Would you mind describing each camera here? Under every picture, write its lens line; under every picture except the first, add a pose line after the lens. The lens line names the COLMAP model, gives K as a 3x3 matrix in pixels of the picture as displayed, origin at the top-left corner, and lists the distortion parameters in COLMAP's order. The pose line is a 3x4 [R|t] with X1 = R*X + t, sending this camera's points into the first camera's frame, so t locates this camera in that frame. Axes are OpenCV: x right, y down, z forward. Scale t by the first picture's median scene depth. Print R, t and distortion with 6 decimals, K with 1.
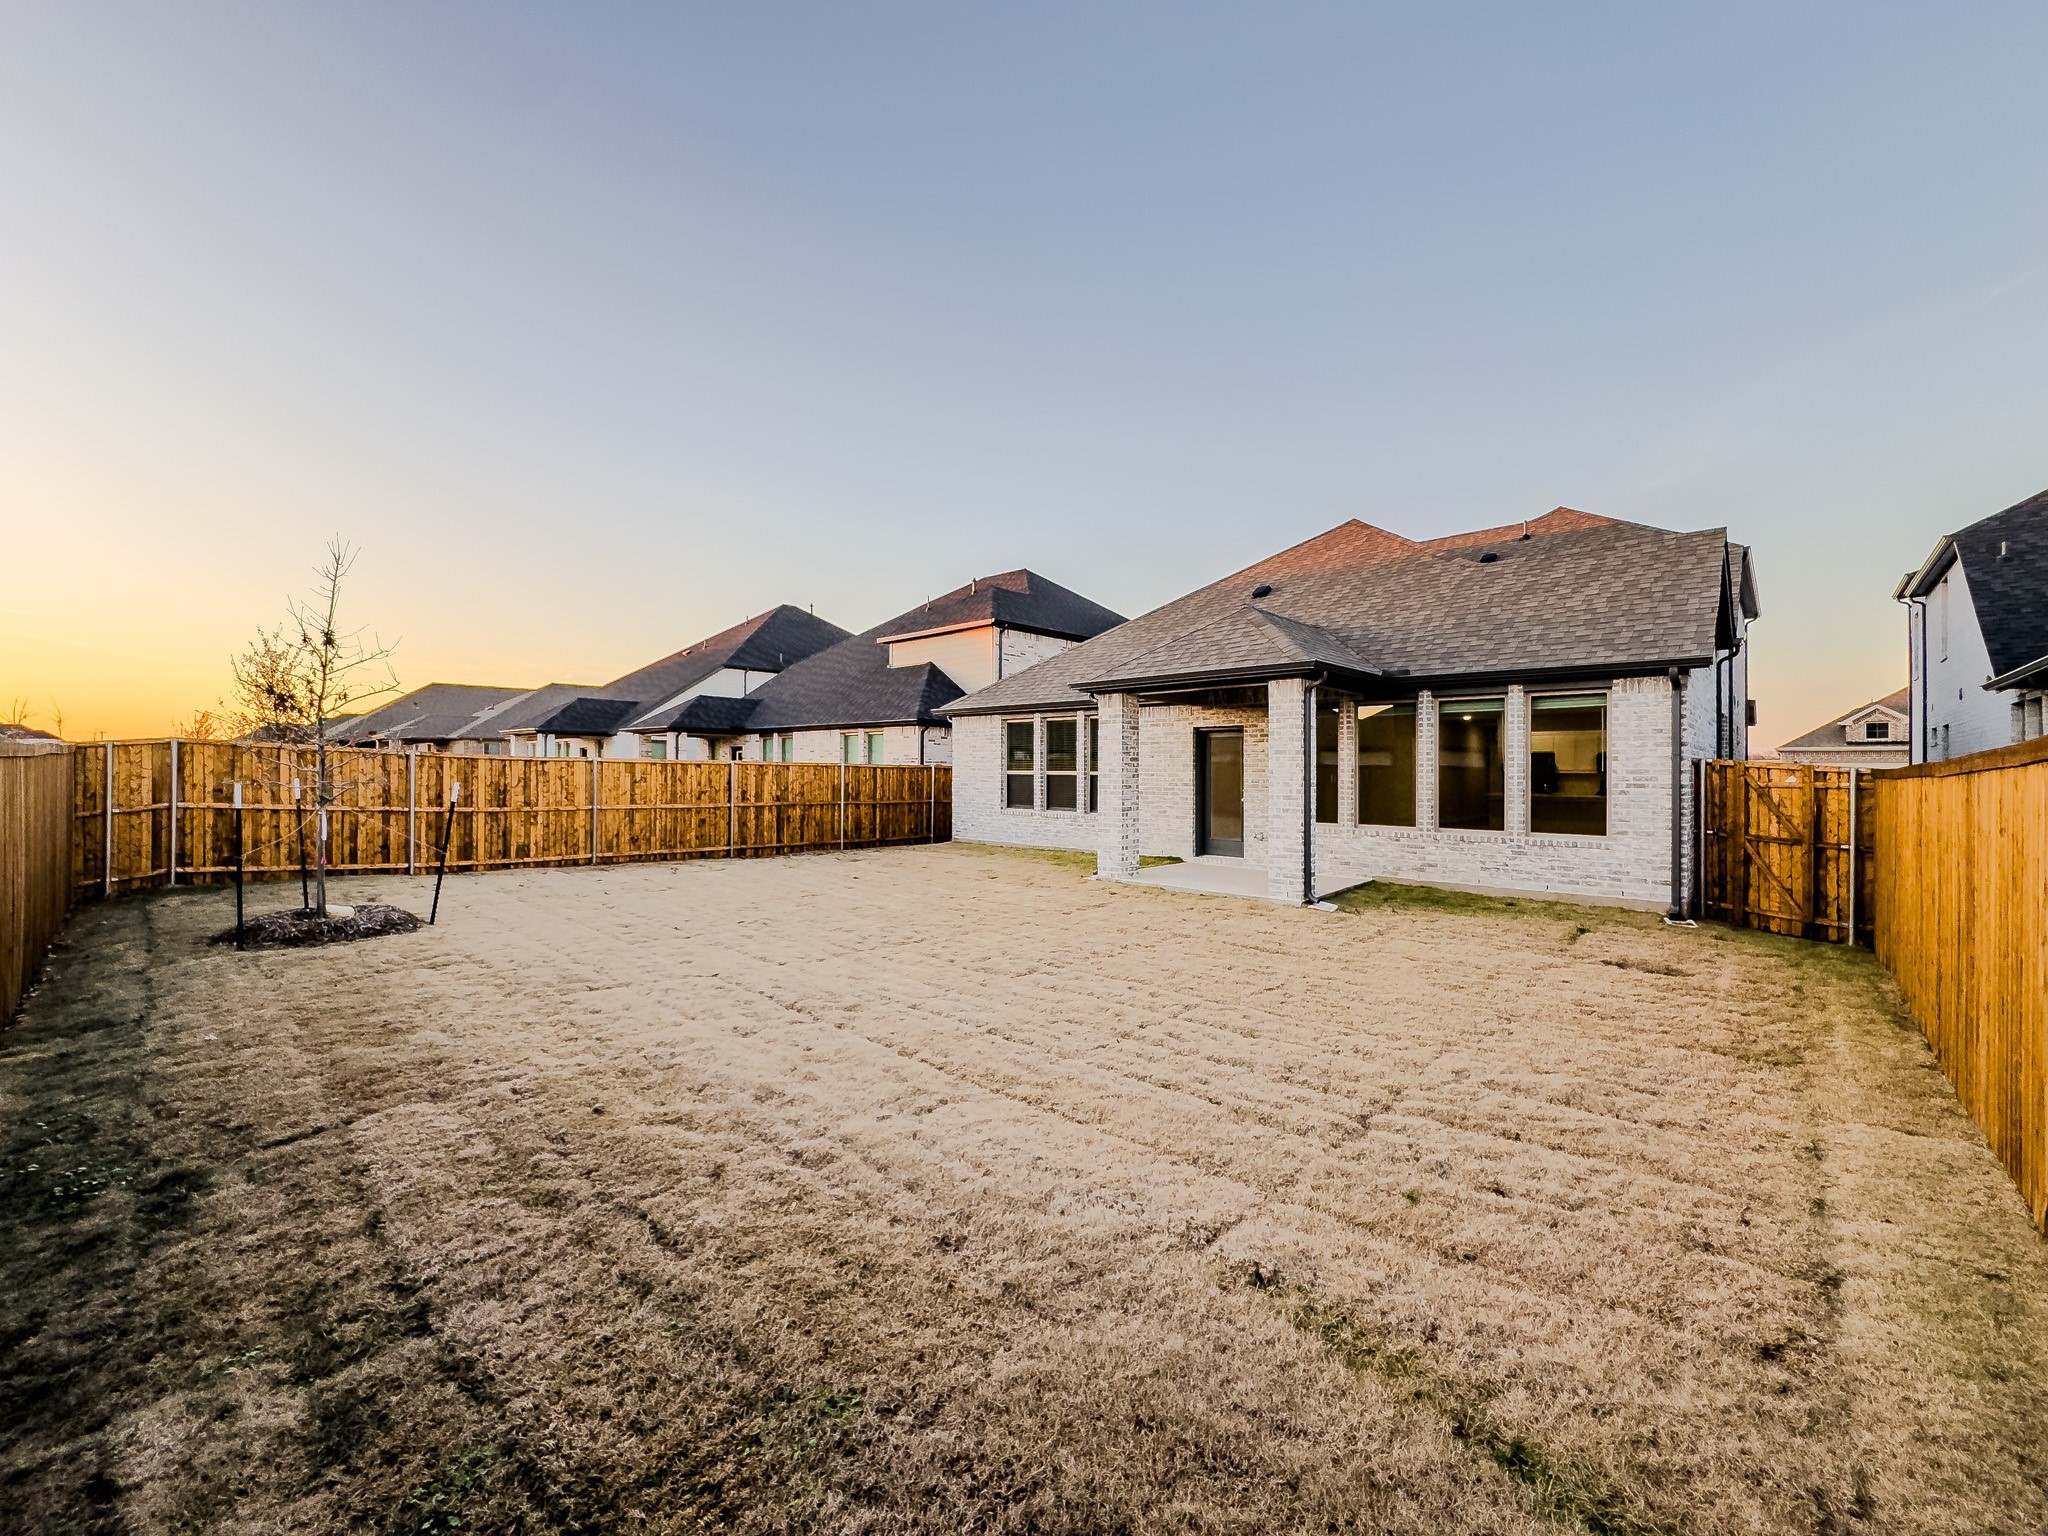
lens RADIAL K [[818.6, 0, 1023.5], [0, 818.6, 769.0], [0, 0, 1]] dist [-0.002467, -0.000485]
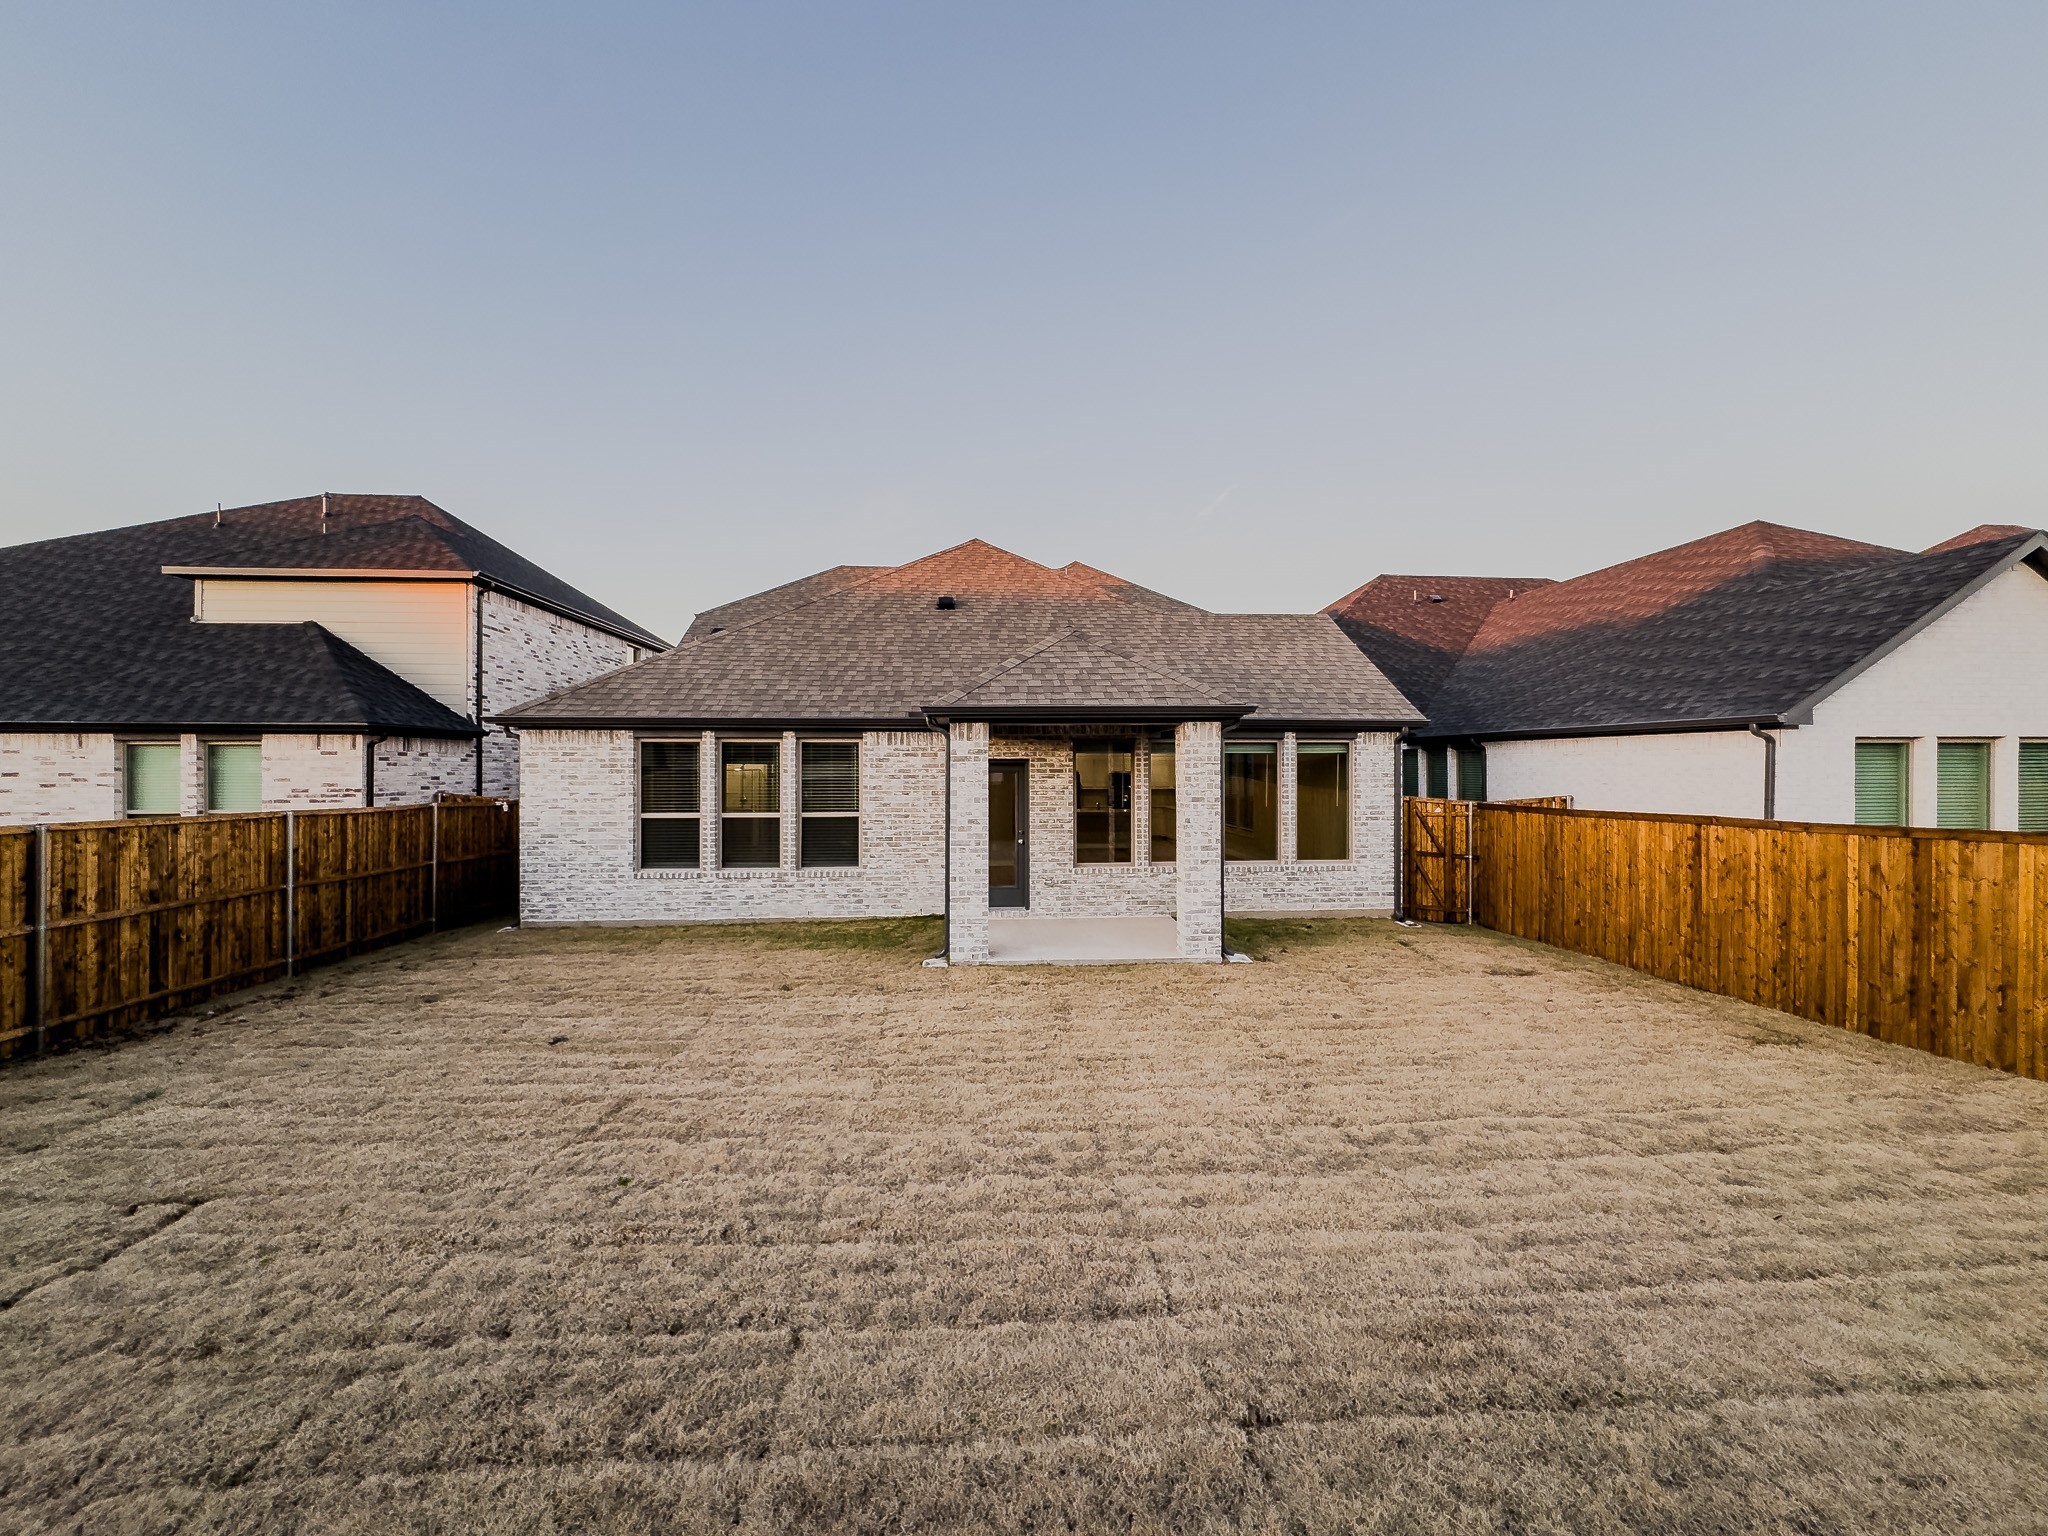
lens RADIAL K [[818.6, 0, 1028.4], [0, 818.6, 762.4], [0, 0, 1]] dist [-0.002467, -0.000485]
pose [[0.670921, -0.001292, 0.741528, -0.320143], [0.004261, 0.999989, -0.002113, -0.038685], [-0.741517, 0.004578, 0.670919, 0.325408]]
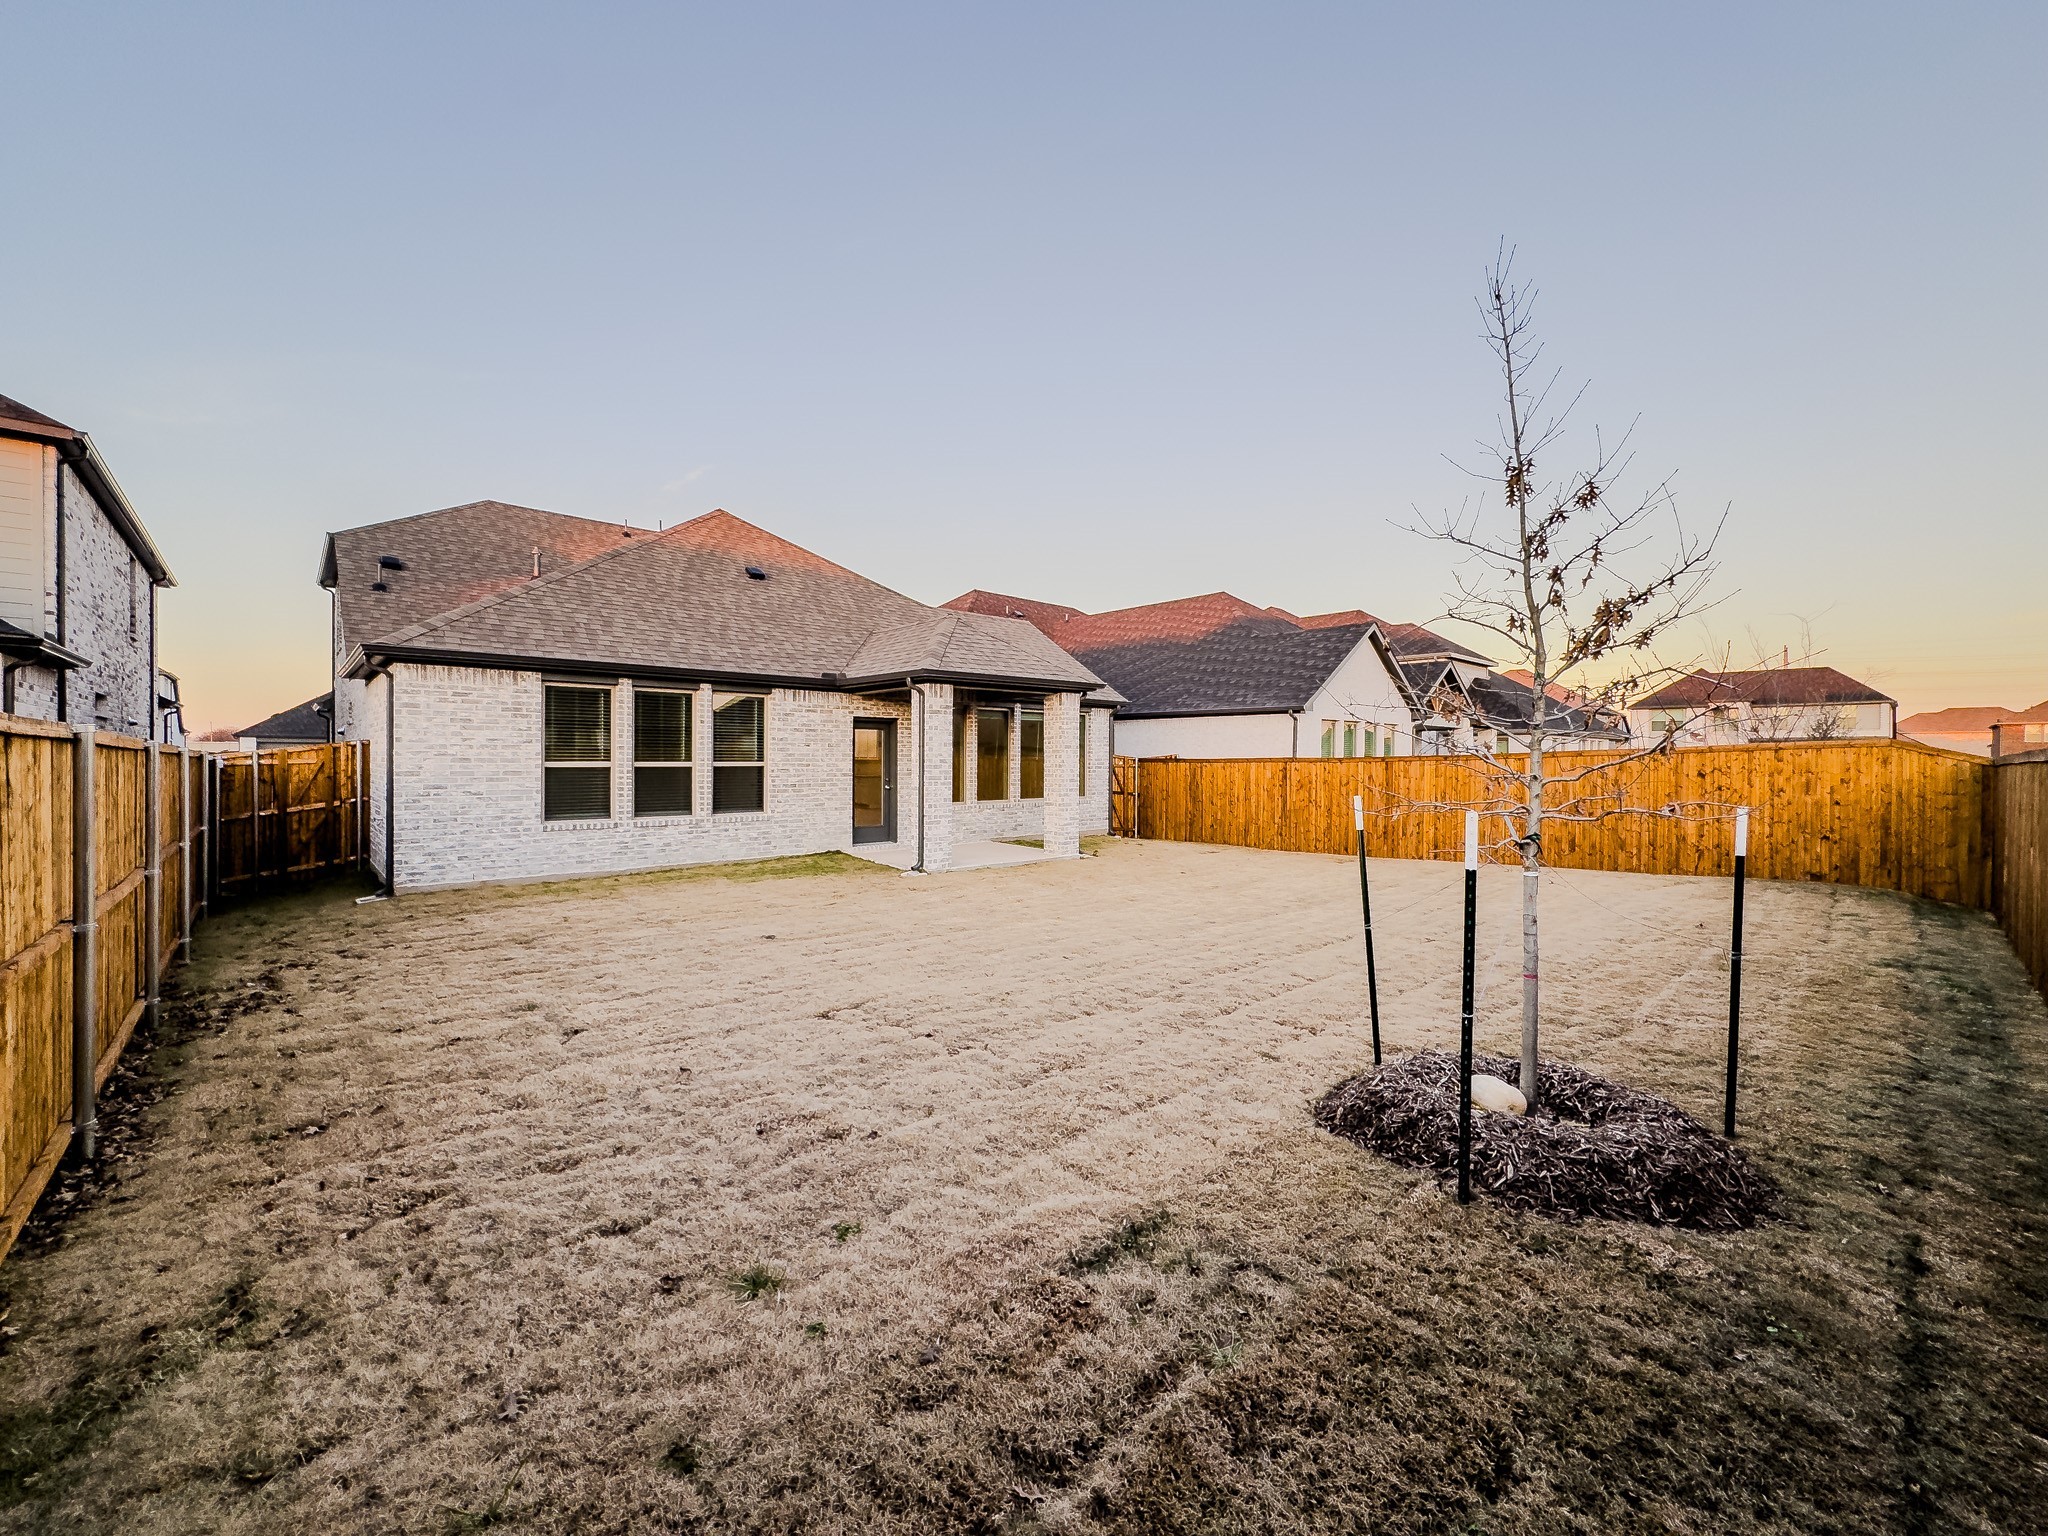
lens RADIAL K [[818.6, 0, 1024.5], [0, 818.6, 762.6], [0, 0, 1]] dist [-0.002467, -0.000485]
pose [[0.070311, -0.007799, 0.997495, -0.650255], [-0.001382, 0.999968, 0.007916, -0.002817], [-0.997524, -0.001935, 0.070298, 0.615706]]
